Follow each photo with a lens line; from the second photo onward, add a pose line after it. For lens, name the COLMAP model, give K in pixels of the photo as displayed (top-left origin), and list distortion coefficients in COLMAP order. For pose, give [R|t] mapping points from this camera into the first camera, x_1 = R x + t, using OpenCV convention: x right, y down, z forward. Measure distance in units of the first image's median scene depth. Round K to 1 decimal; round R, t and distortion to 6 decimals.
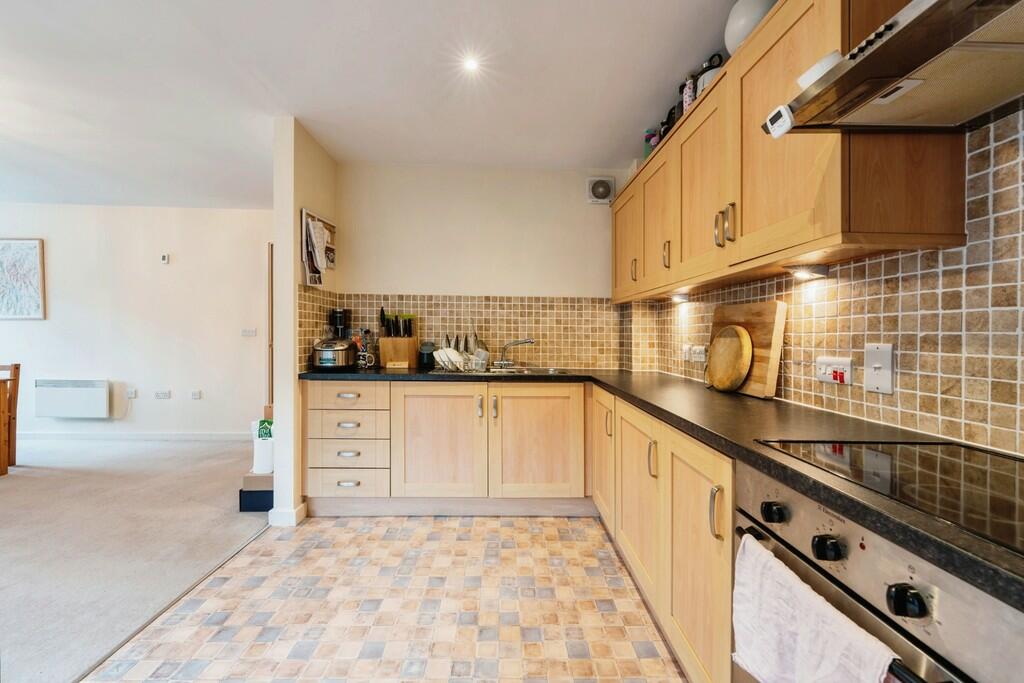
lens RADIAL K [[423.4, 0, 519.1], [0, 423.4, 332.6], [0, 0, 1]] dist [-0.001849, -0.000202]
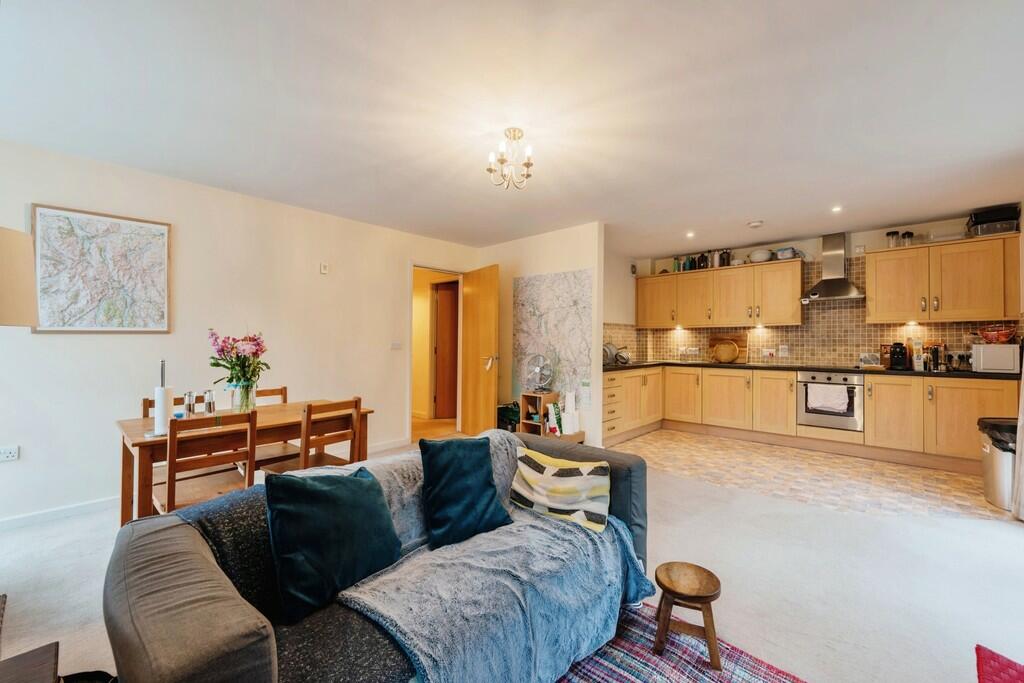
lens RADIAL K [[418.8, 0, 558.8], [0, 418.8, 337.3], [0, 0, 1]] dist [-0.000532, -0.000125]
pose [[0.647239, -0.002549, 0.762283, -1.884042], [0.003456, 0.999994, 0.000410, -0.033418], [-0.762279, 0.002369, 0.647244, 0.012176]]
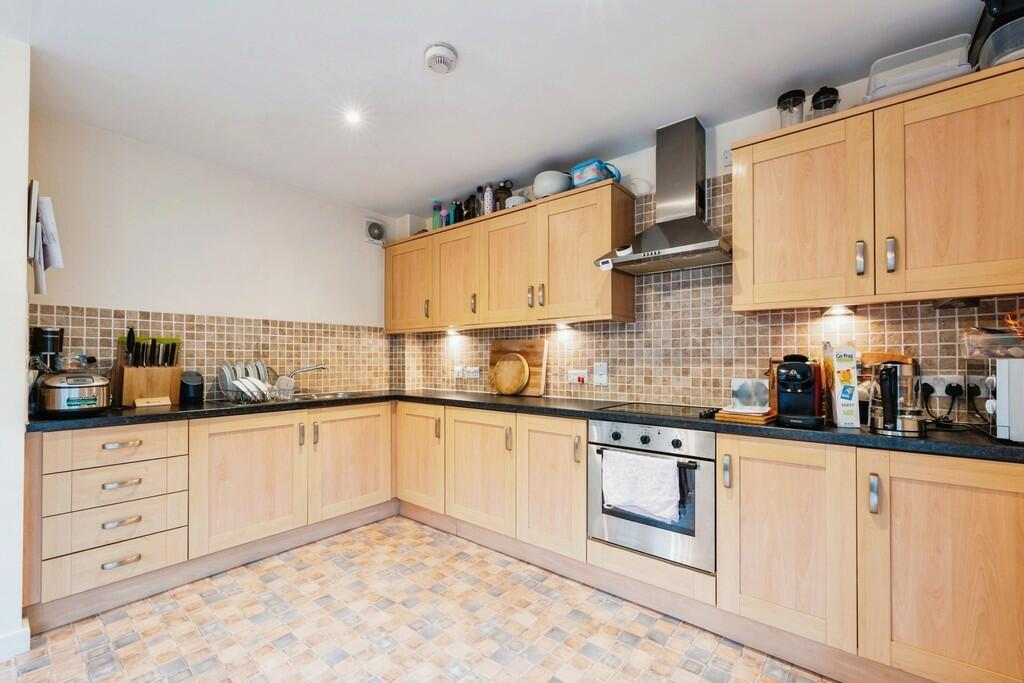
lens RADIAL K [[422.1, 0, 530.8], [0, 422.1, 351.6], [0, 0, 1]] dist [0.000559, 0.000185]
pose [[0.640590, 0.002395, 0.767880, -0.507648], [0.004848, 0.999963, -0.007163, -0.008594], [-0.767868, 0.008312, 0.640554, -0.044074]]
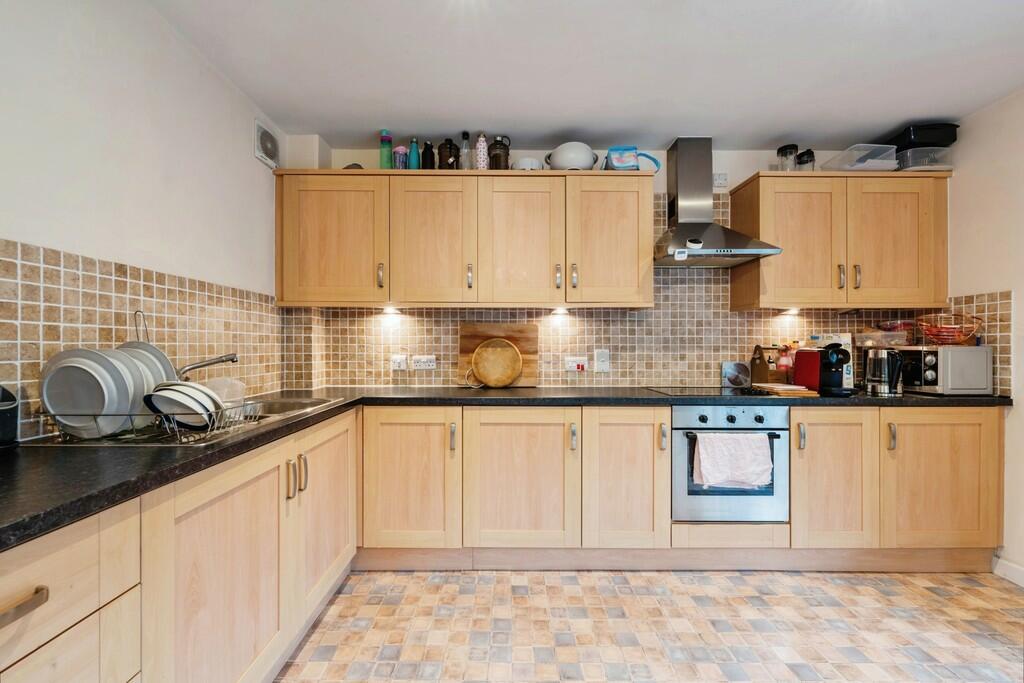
lens RADIAL K [[403.9, 0, 516.6], [0, 403.9, 343.0], [0, 0, 1]] dist [0.003251, 0.000096]
pose [[0.026797, -0.005334, 0.999627, -0.608695], [-0.005271, 0.999971, 0.005477, -0.008068], [-0.999627, -0.005416, 0.026769, 0.699339]]
